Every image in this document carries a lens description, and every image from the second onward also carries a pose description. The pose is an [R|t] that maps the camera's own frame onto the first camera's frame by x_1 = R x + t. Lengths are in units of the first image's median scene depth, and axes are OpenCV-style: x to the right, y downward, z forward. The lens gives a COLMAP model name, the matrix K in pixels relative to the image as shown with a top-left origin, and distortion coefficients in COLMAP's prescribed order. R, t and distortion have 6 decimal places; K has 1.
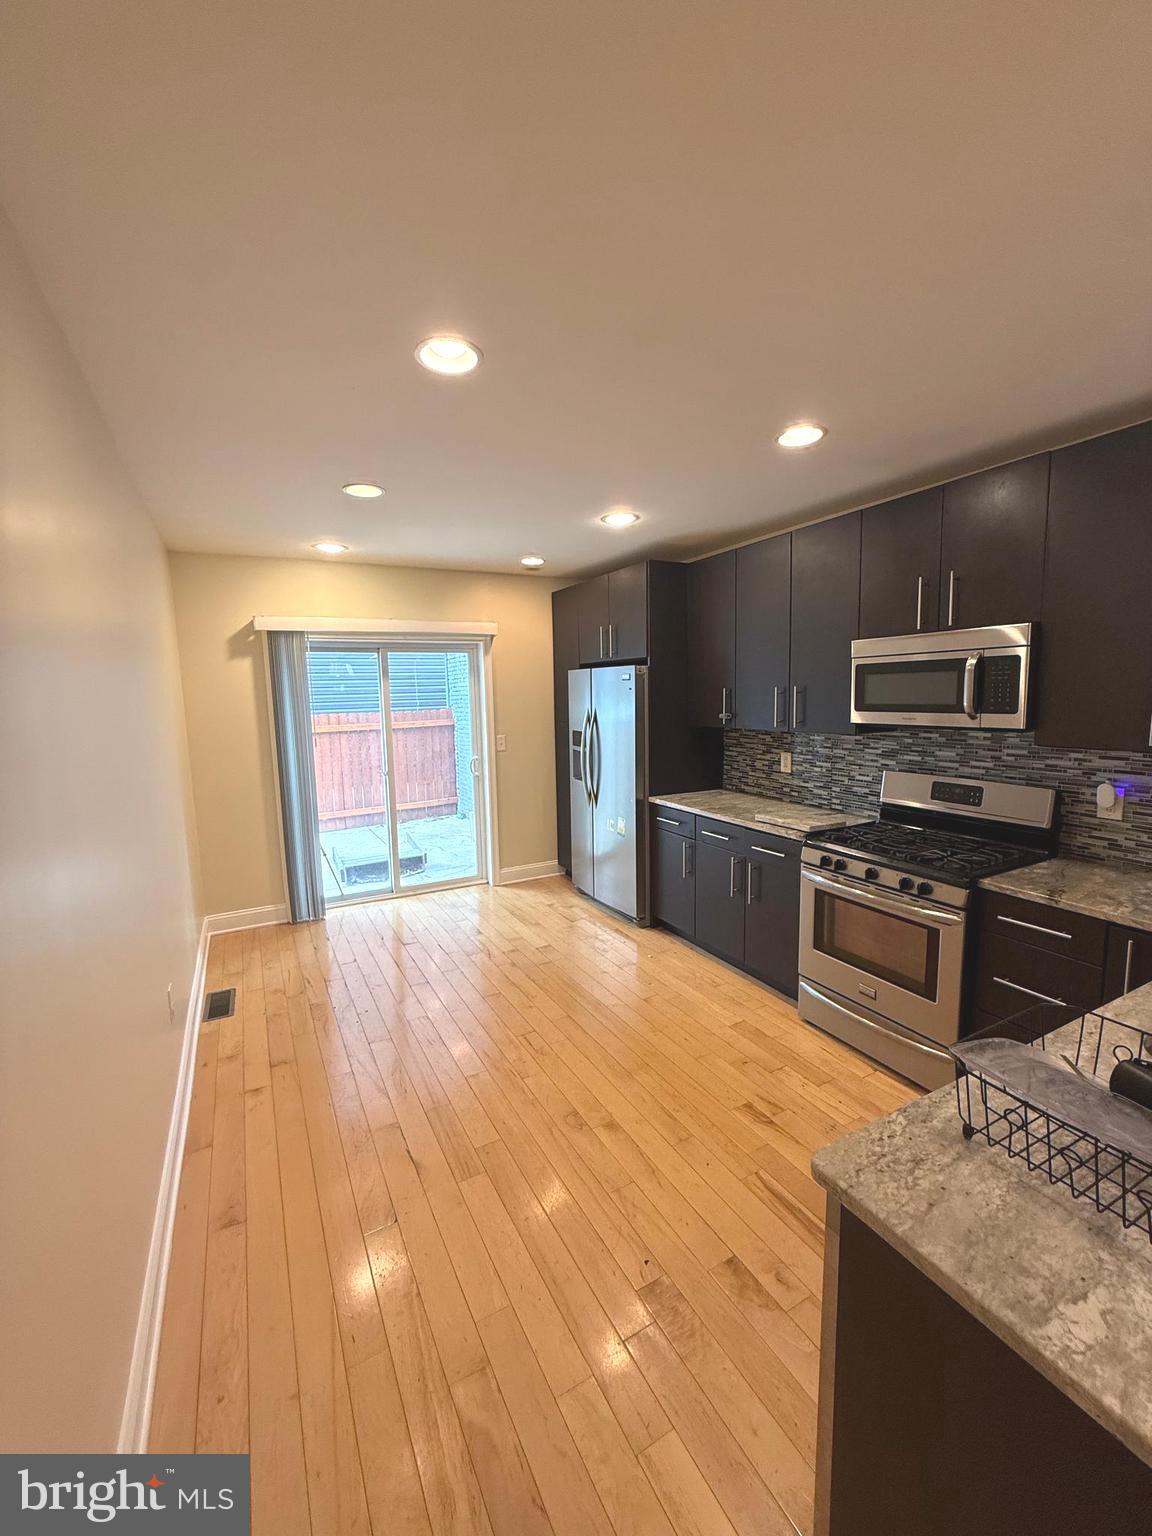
lens RADIAL K [[613.6, 0, 572.0], [0, 613.6, 765.7], [0, 0, 1]] dist [0.002629, 0.000171]
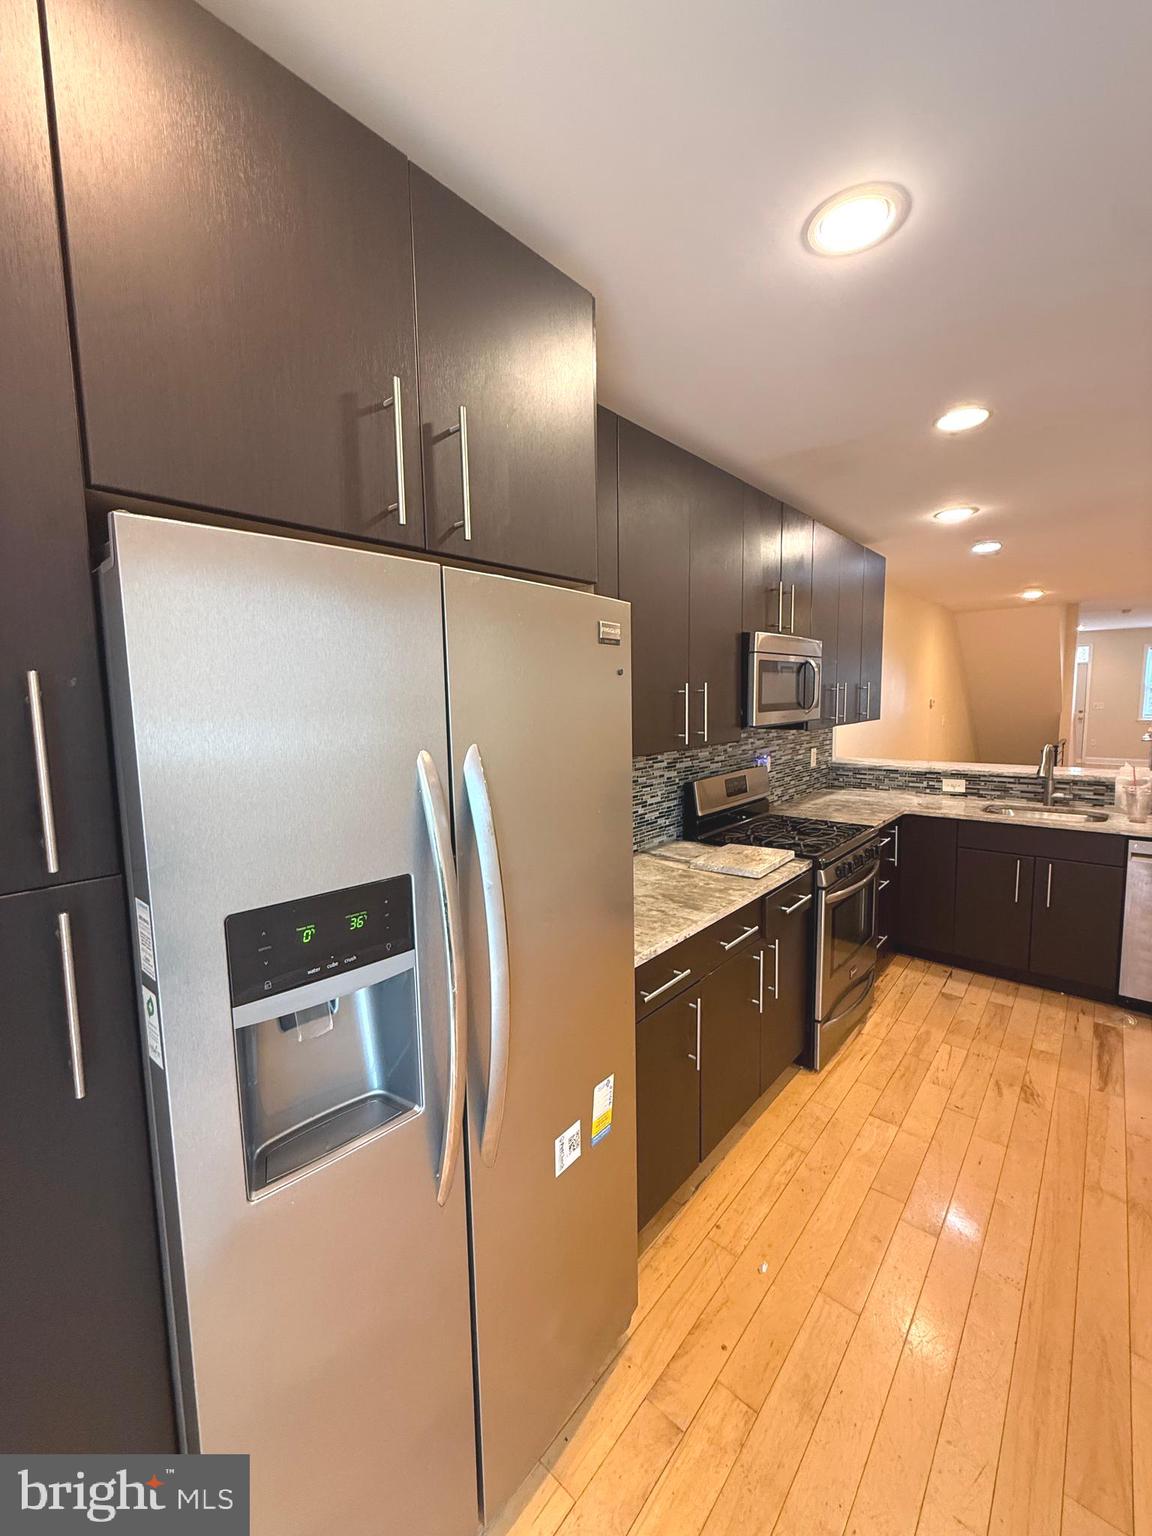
lens RADIAL K [[613.6, 0, 570.1], [0, 613.6, 766.0], [0, 0, 1]] dist [0.002629, 0.000171]
pose [[-0.350428, -0.077301, 0.933394, -0.207707], [0.137821, 0.981483, 0.133026, -0.126899], [-0.926394, 0.175257, -0.333286, 1.175551]]
